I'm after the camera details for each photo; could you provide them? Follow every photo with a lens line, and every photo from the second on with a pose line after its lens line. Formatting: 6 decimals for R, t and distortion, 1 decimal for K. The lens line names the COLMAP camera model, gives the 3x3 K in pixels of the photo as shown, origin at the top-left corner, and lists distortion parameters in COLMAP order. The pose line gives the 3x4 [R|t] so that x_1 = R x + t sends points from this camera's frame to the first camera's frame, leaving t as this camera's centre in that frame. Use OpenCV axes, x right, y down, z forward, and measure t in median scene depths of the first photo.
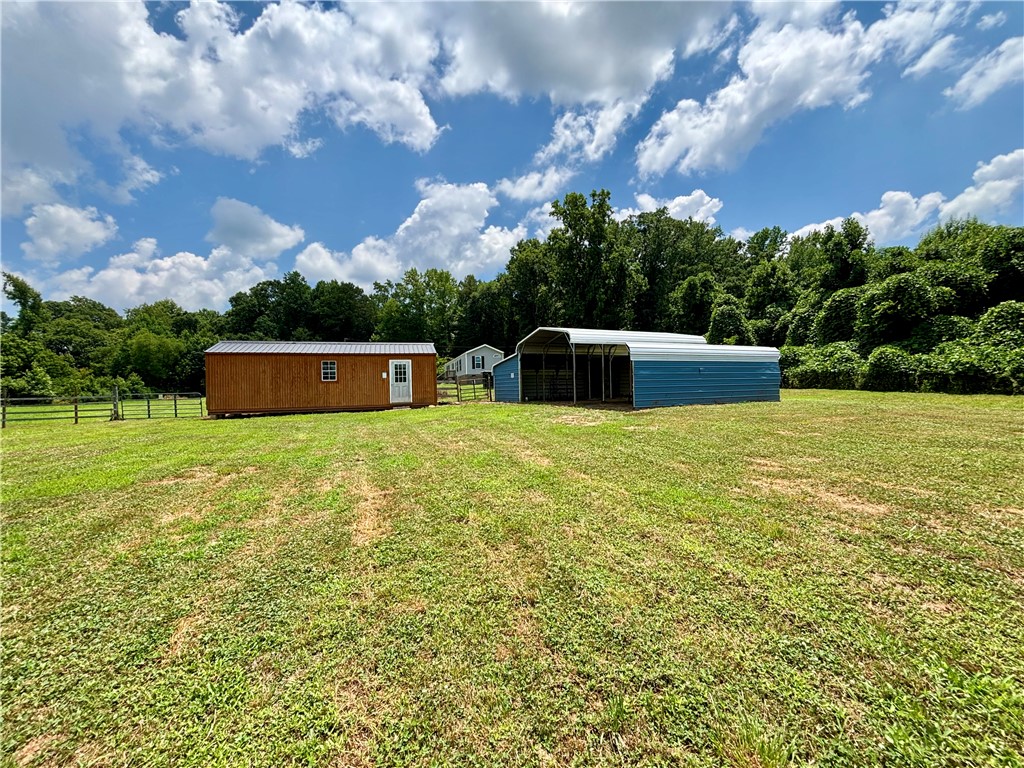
lens RADIAL K [[418.7, 0, 510.2], [0, 418.7, 388.9], [0, 0, 1]] dist [0.004038, -0.000576]
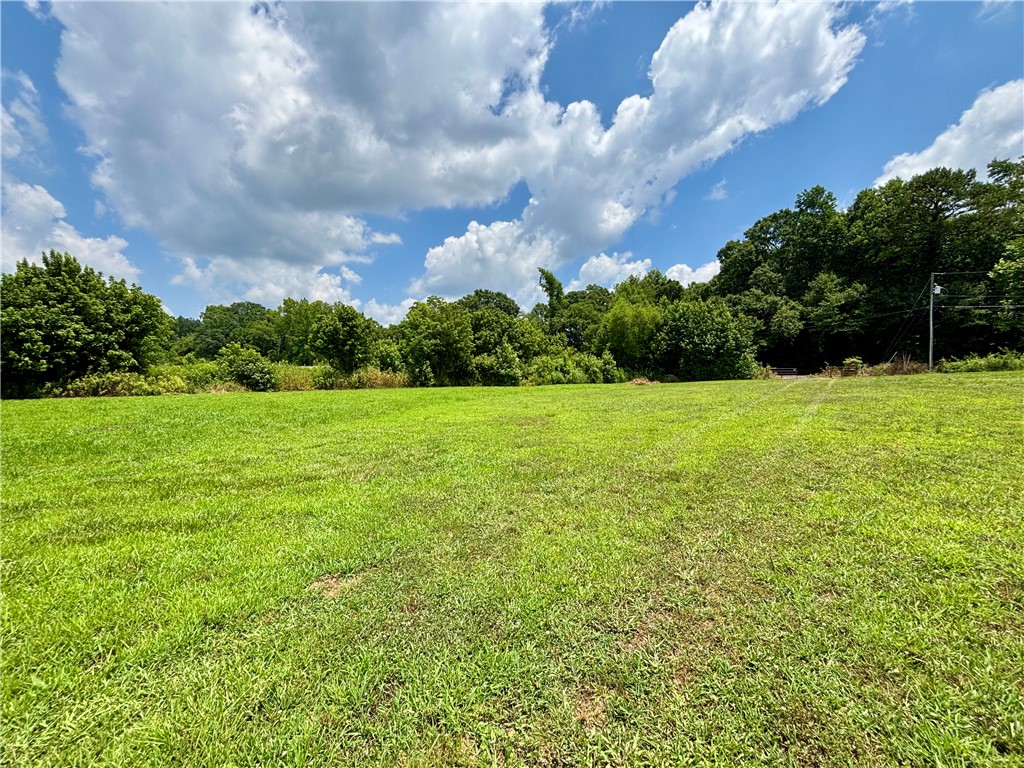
lens RADIAL K [[418.7, 0, 510.2], [0, 418.7, 388.9], [0, 0, 1]] dist [0.004038, -0.000576]
pose [[0.500515, 0.054215, -0.864028, -0.218699], [-0.018454, 0.998479, 0.051961, -0.001133], [0.865531, -0.010063, 0.500754, 0.339241]]
